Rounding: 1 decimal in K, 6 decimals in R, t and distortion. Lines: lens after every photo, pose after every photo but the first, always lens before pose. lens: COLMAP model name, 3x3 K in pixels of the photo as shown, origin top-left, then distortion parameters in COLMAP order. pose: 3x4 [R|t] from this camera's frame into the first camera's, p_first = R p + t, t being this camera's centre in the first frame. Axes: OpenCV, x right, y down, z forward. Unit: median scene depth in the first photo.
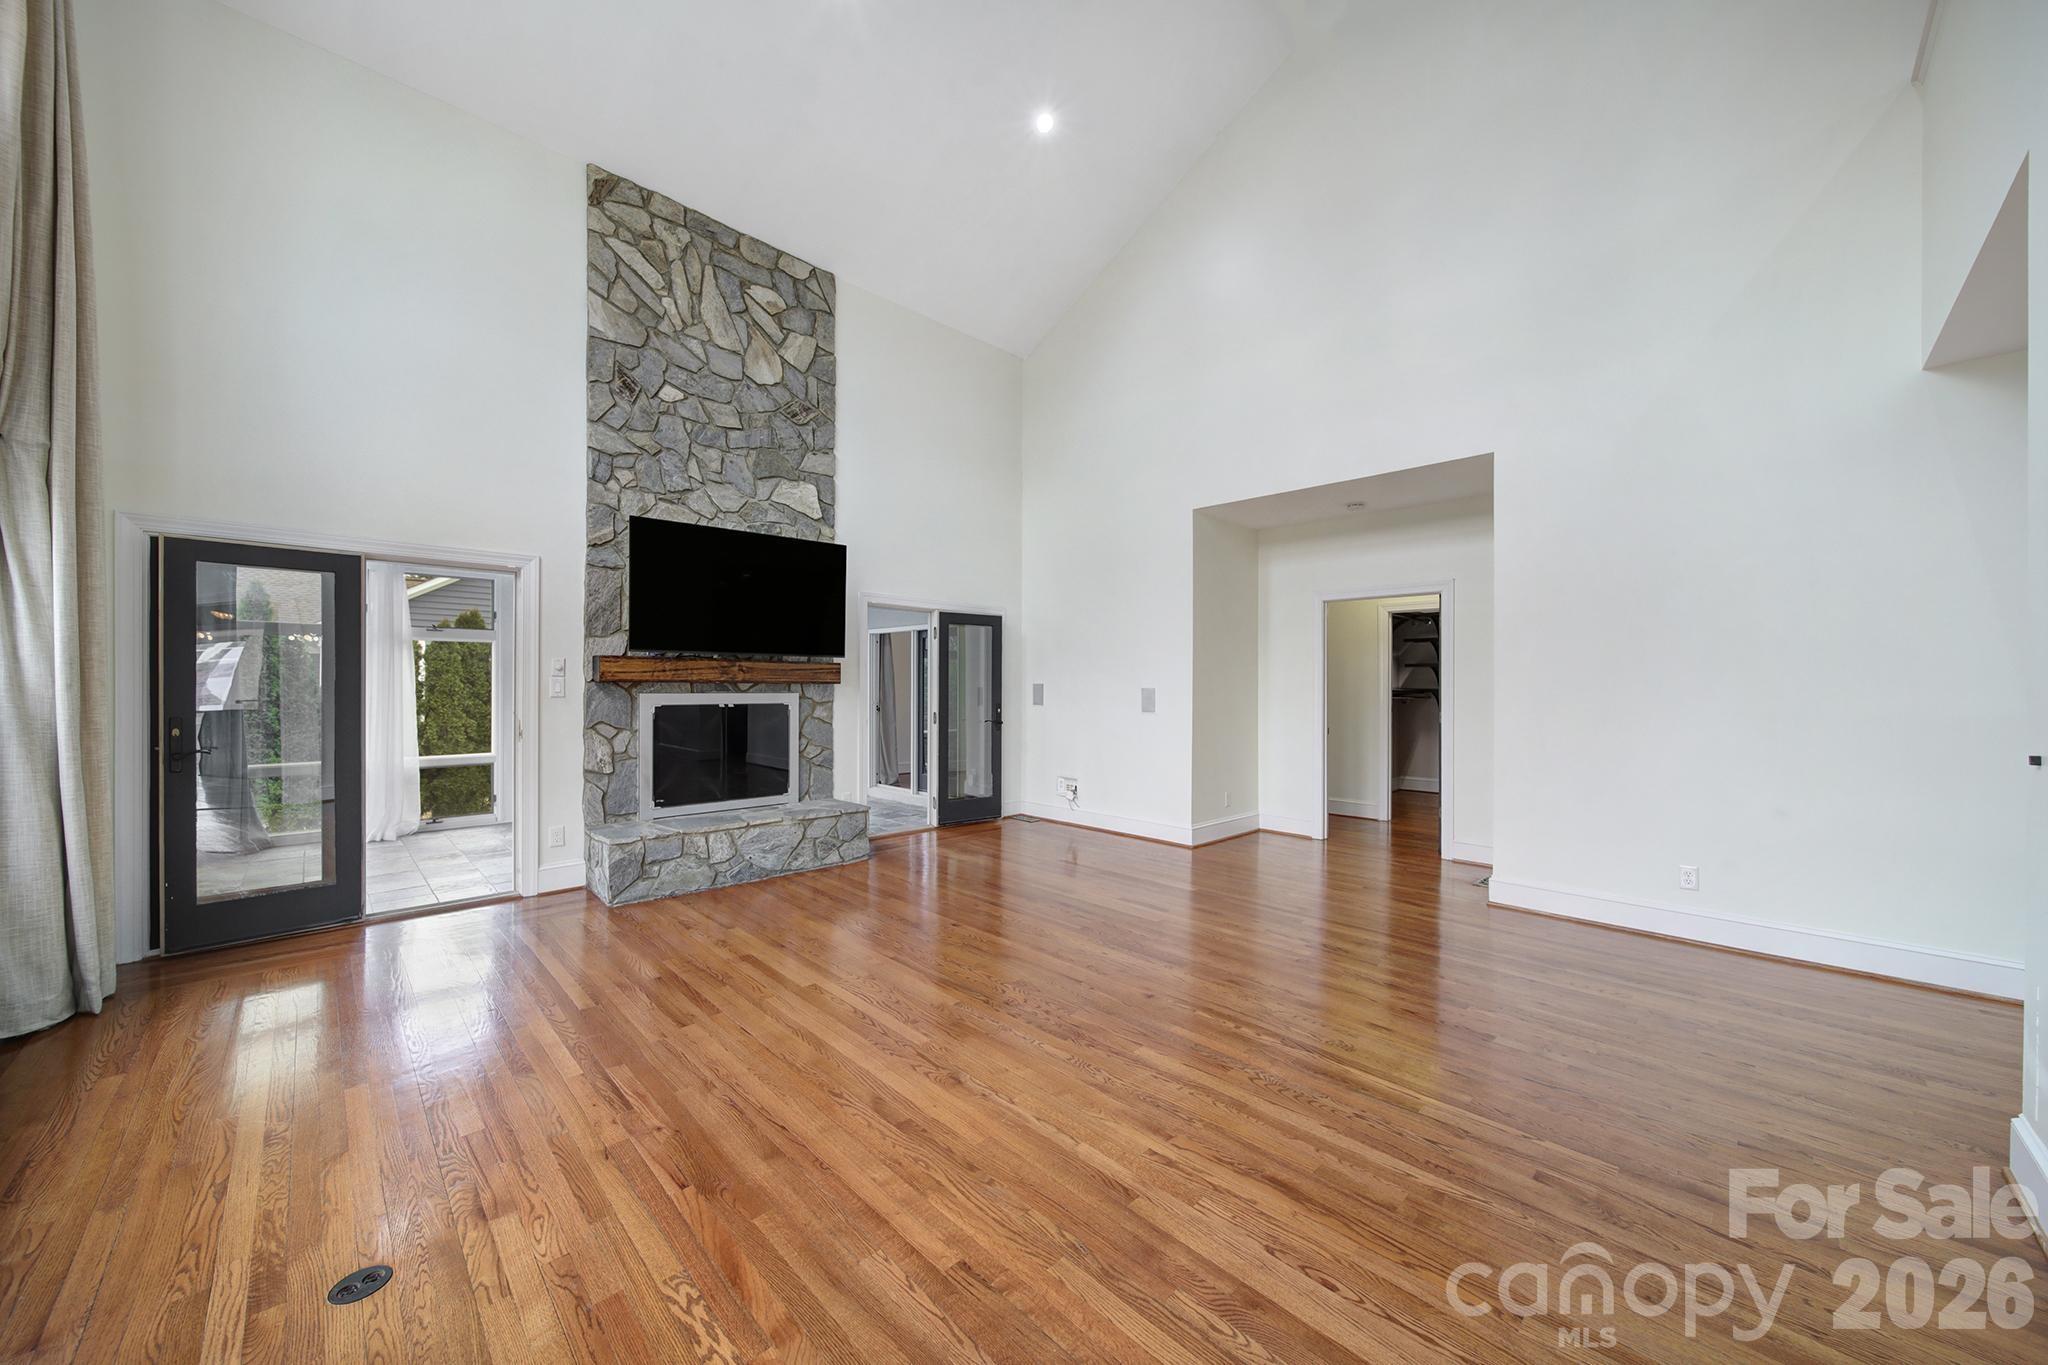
lens RADIAL K [[719.3, 0, 1030.1], [0, 719.3, 686.2], [0, 0, 1]] dist [-0.001598, -0.001188]
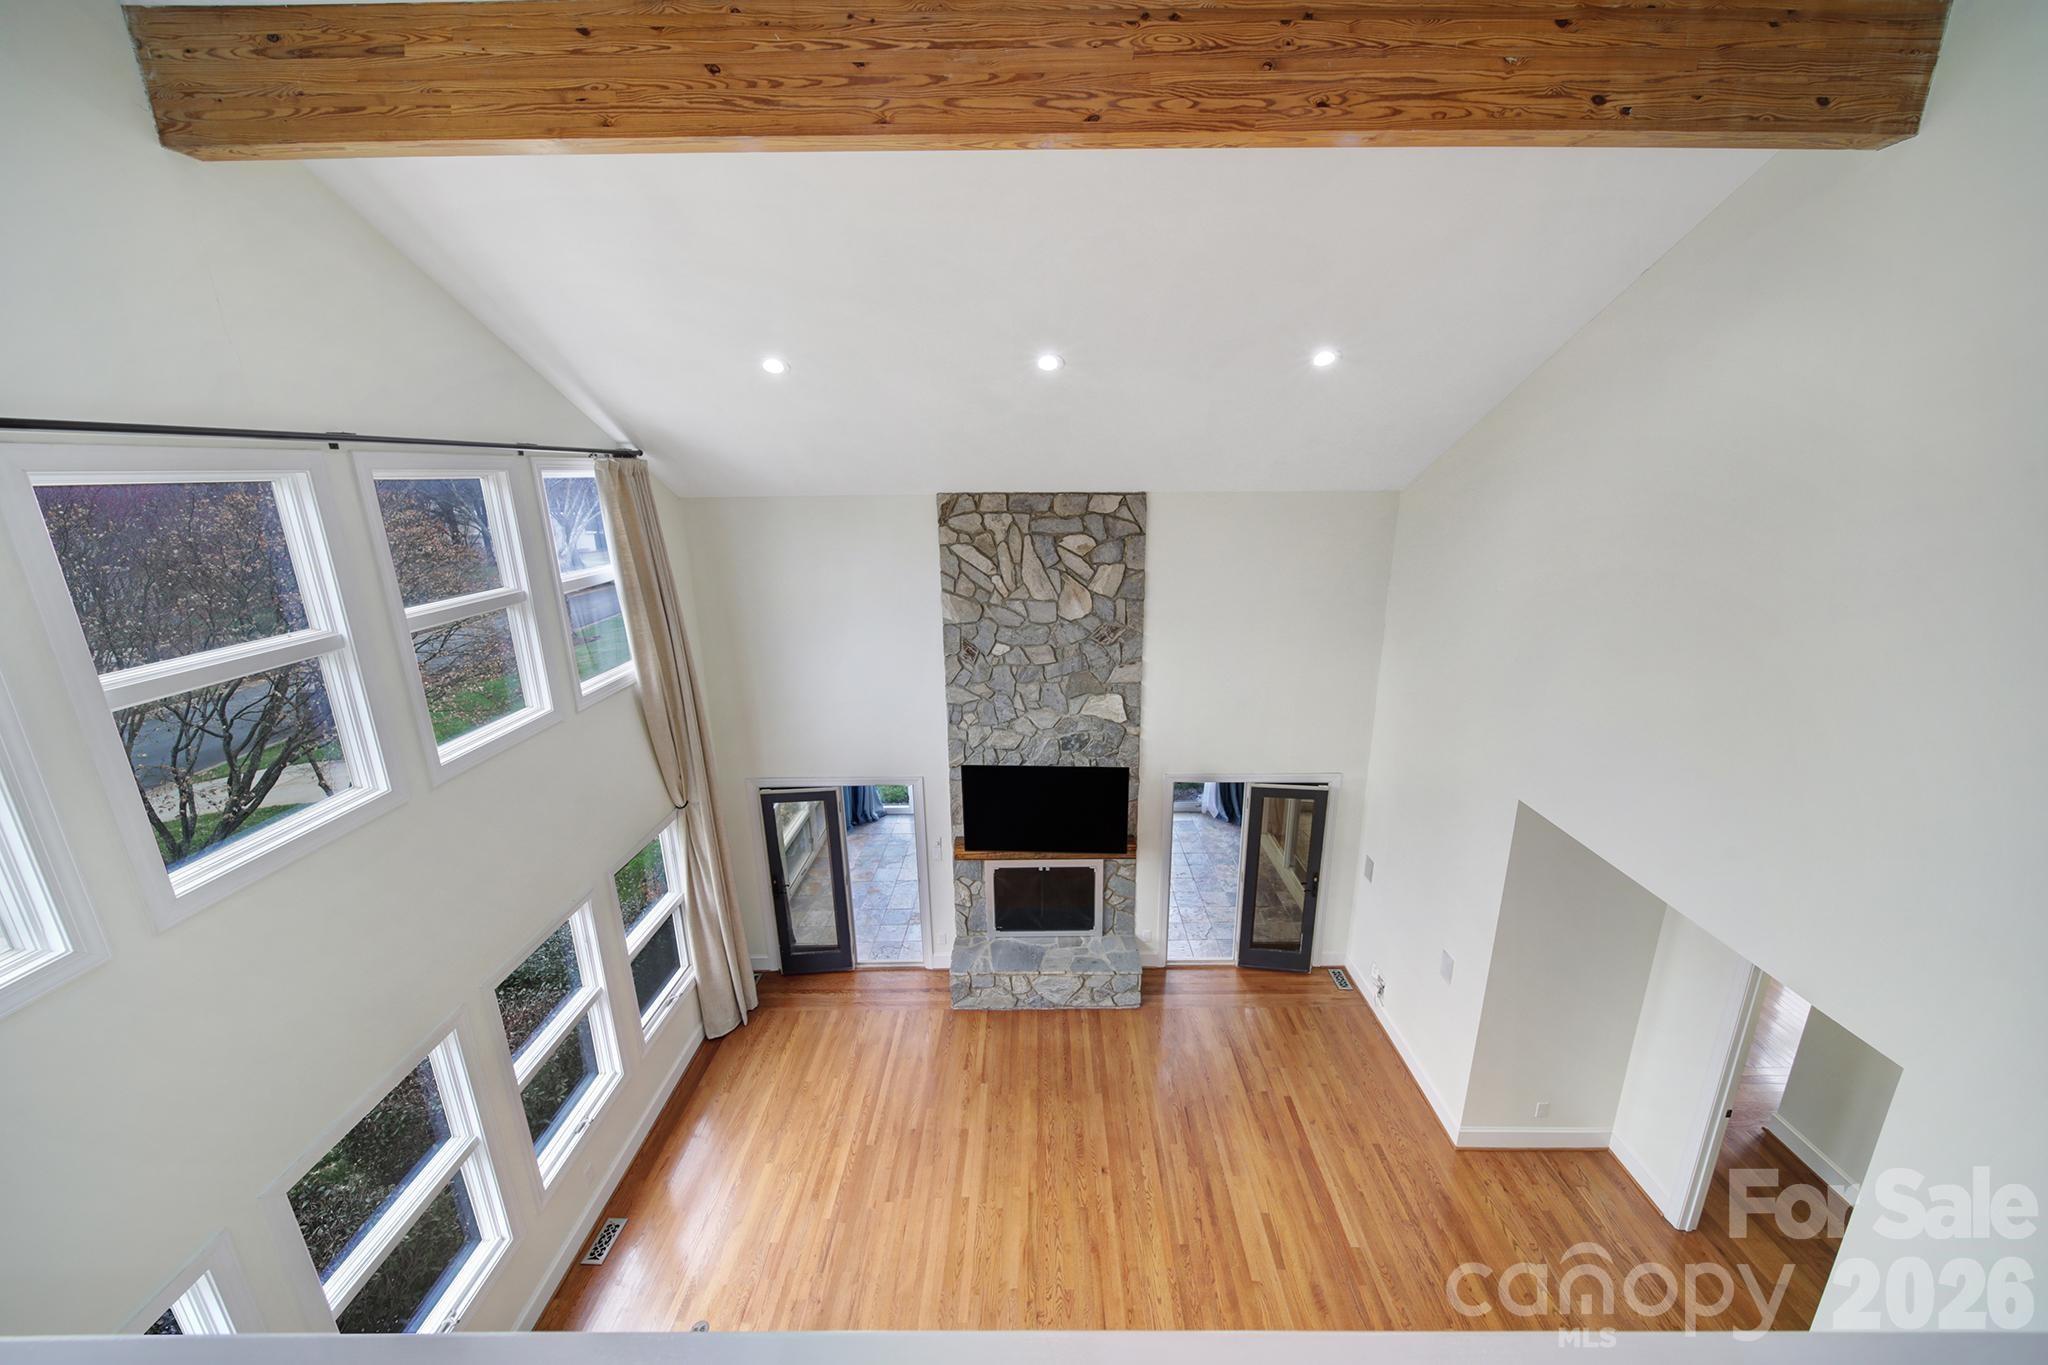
lens RADIAL K [[719.3, 0, 1038.5], [0, 719.3, 670.4], [0, 0, 1]] dist [-0.001598, -0.001188]
pose [[0.709449, 0.174086, -0.682917, 0.424089], [0.013395, 0.965506, 0.260038, -0.689055], [0.704629, -0.193632, 0.682645, 0.158641]]
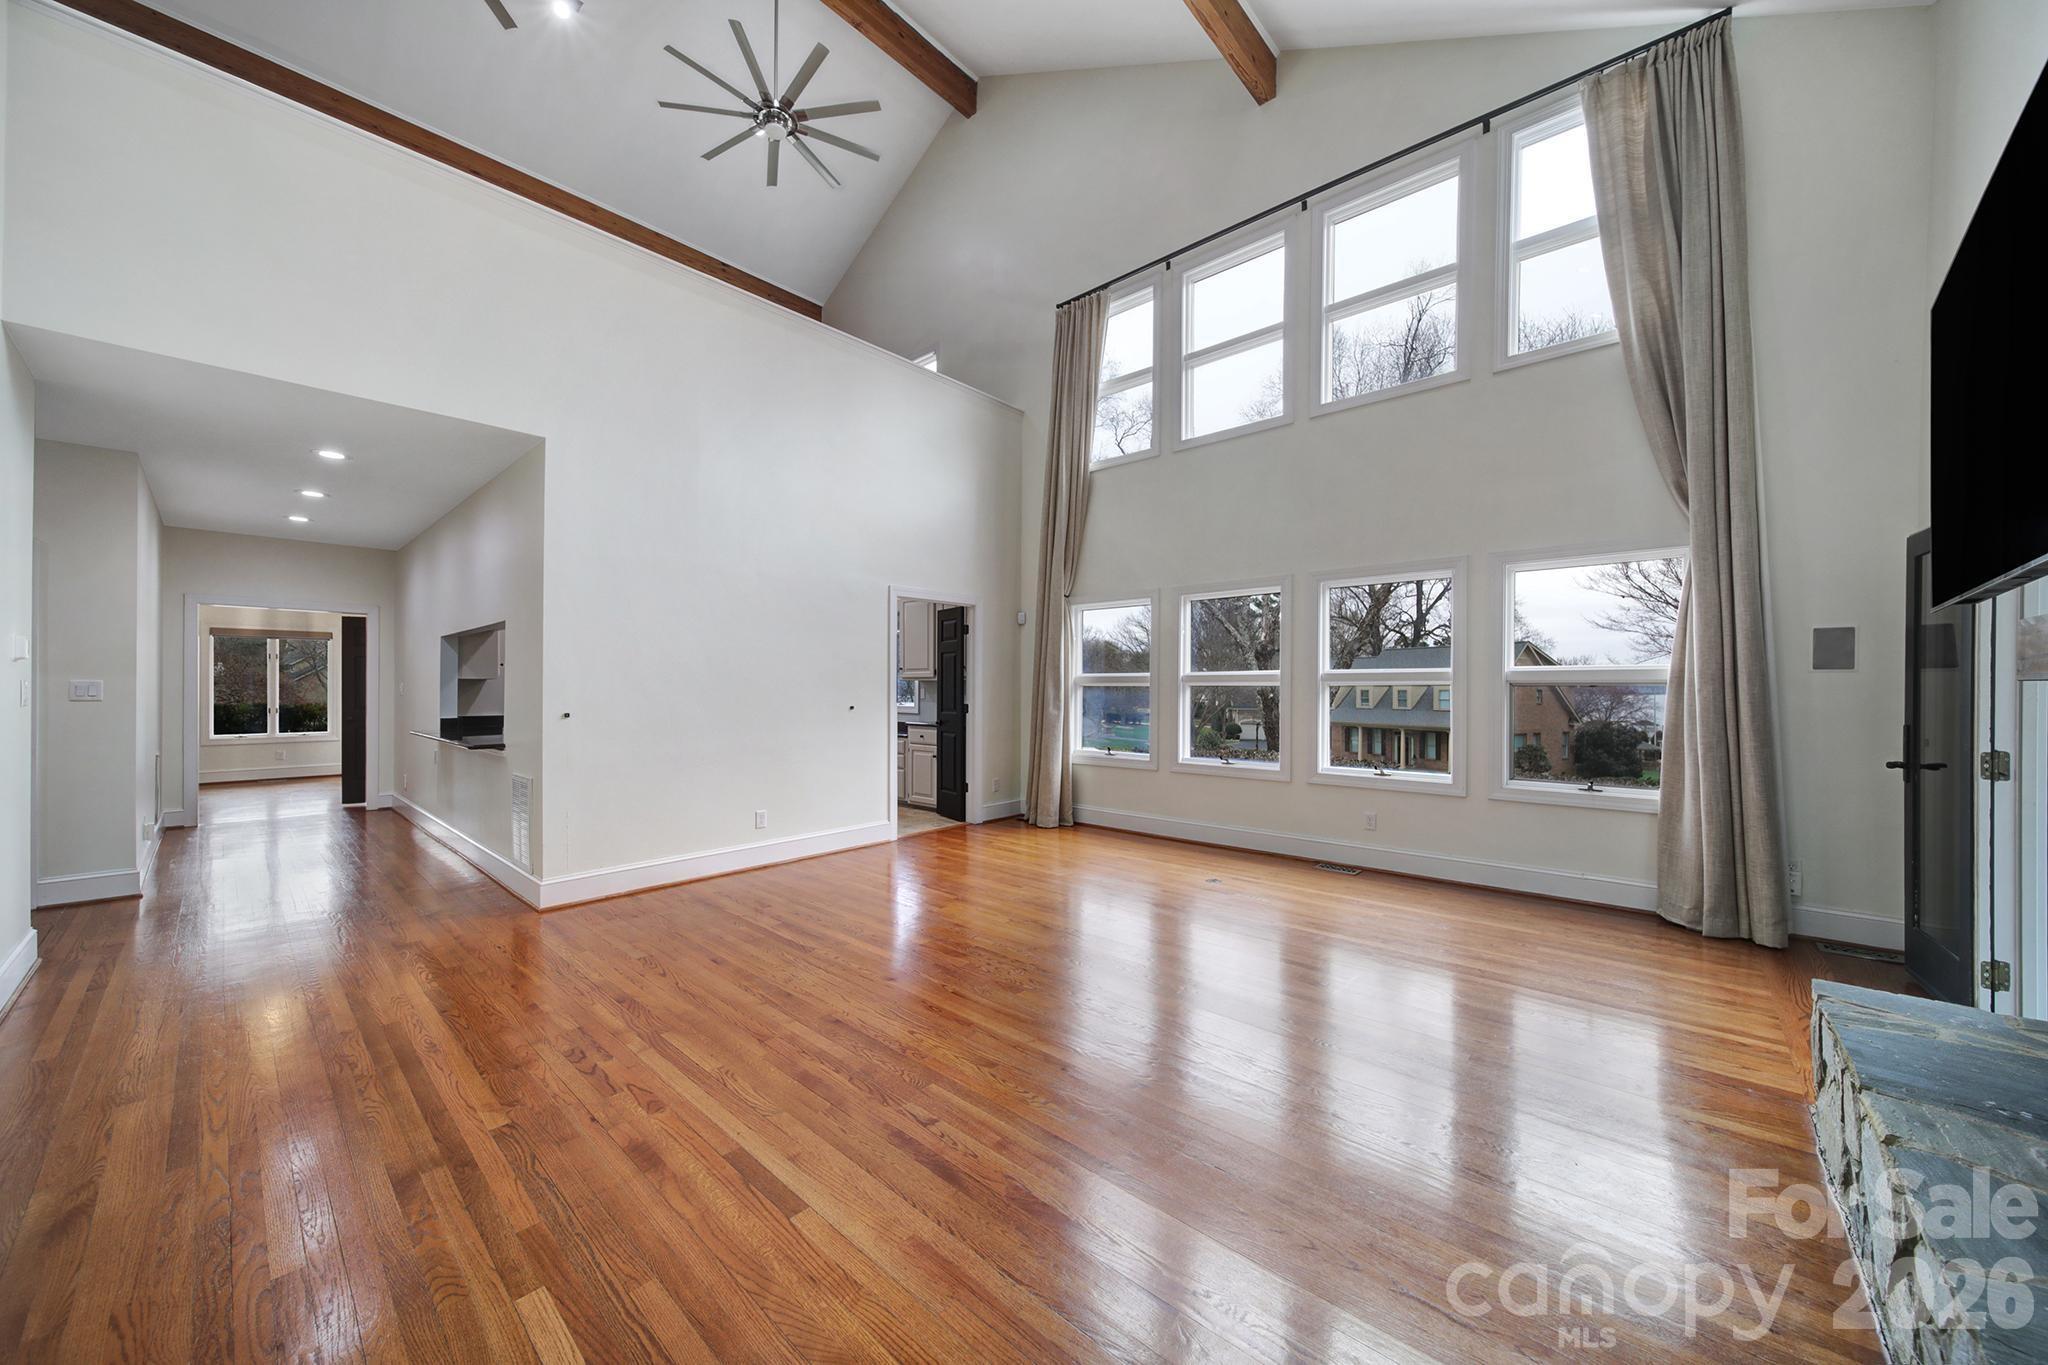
lens RADIAL K [[719.3, 0, 1025.1], [0, 719.3, 681.0], [0, 0, 1]] dist [-0.001598, -0.001188]
pose [[-0.998231, -0.009162, -0.058741, 0.022014], [-0.008667, 0.999925, -0.008674, 0.000594], [0.058816, -0.008149, -0.998236, 1.247179]]
